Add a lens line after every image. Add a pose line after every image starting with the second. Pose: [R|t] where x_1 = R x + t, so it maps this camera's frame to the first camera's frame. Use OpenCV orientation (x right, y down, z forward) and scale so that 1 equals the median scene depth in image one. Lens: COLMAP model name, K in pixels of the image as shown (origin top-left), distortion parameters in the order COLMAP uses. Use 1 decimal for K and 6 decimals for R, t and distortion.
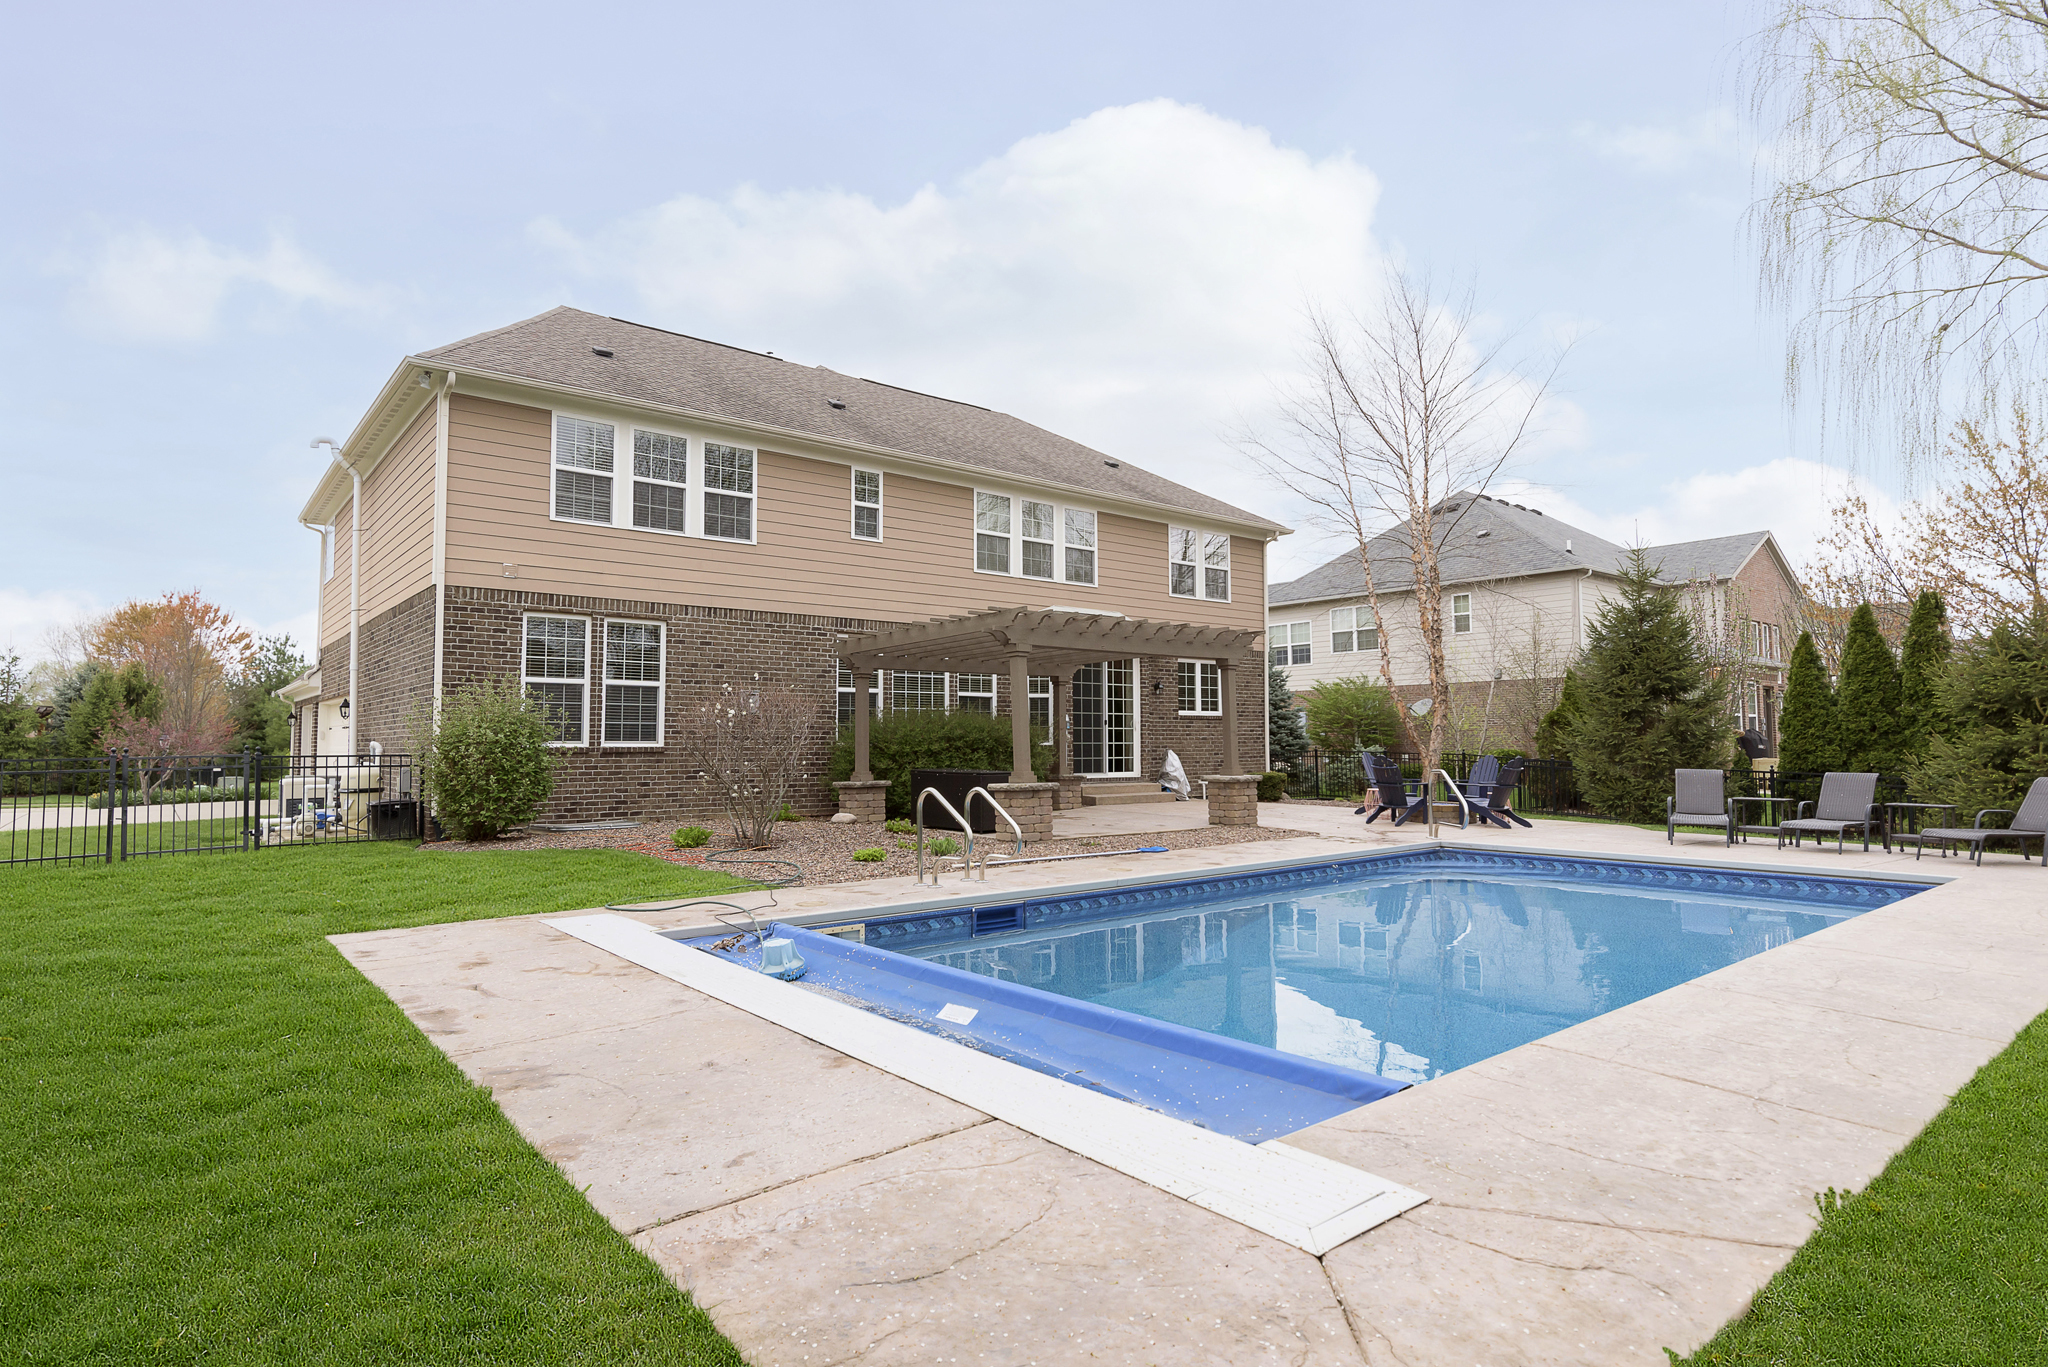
lens RADIAL K [[1082.0, 0, 1008.9], [0, 1082.0, 669.0], [0, 0, 1]] dist [0.005937, 0.000850]
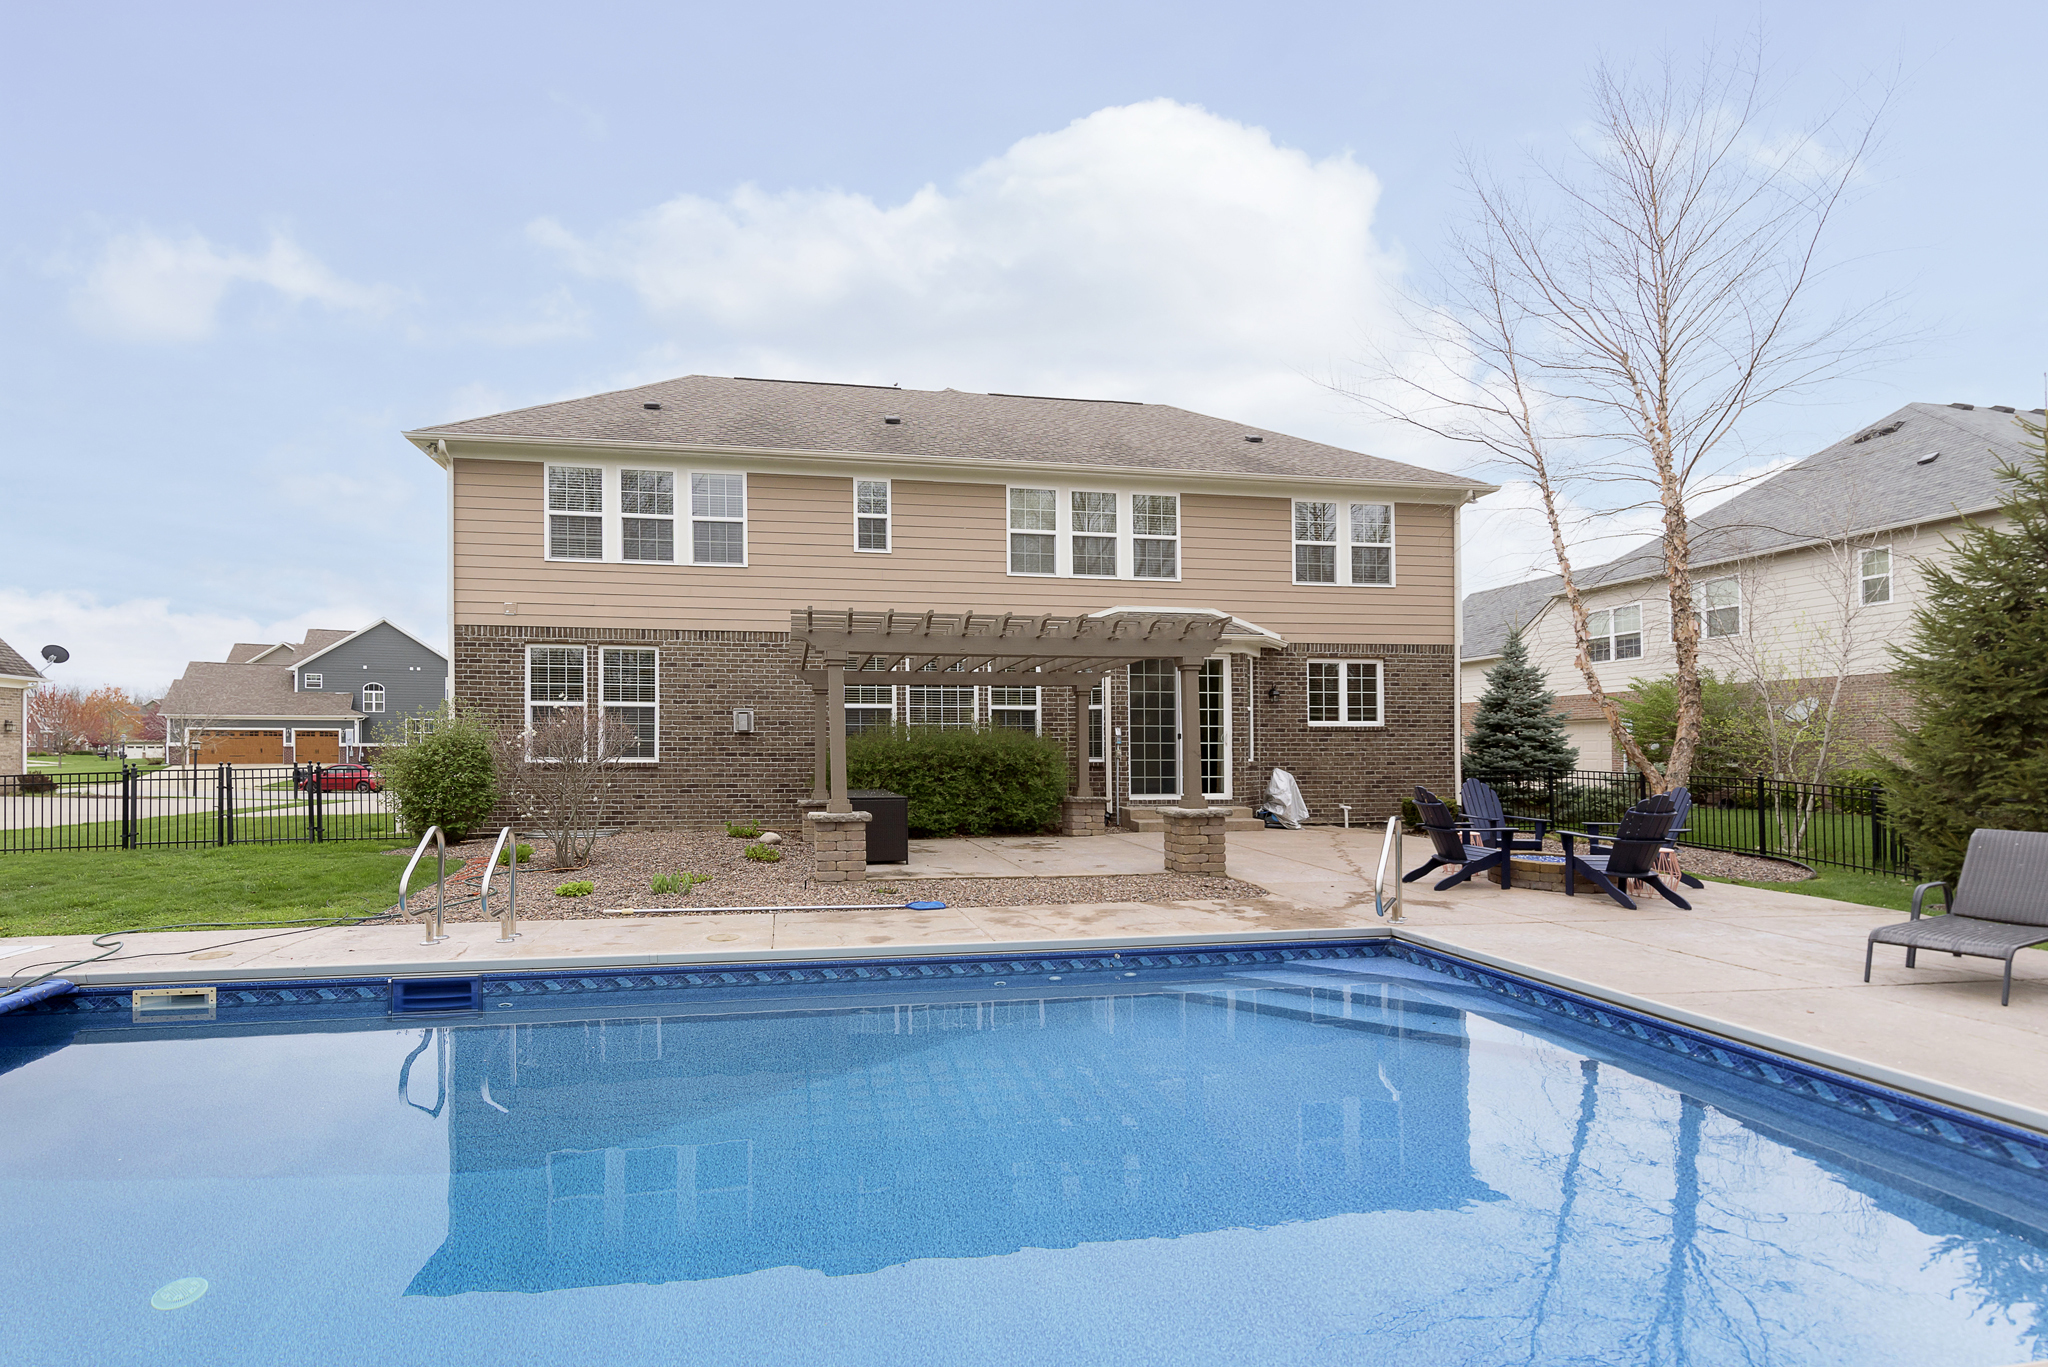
lens RADIAL K [[900.7, 0, 931.6], [0, 900.7, 736.1], [0, 0, 1]] dist [0.003363, -0.000657]
pose [[0.863925, -0.005024, -0.503595, 0.322659], [0.031759, 0.998503, 0.044522, 0.012242], [0.502618, -0.054458, 0.862792, 0.314883]]
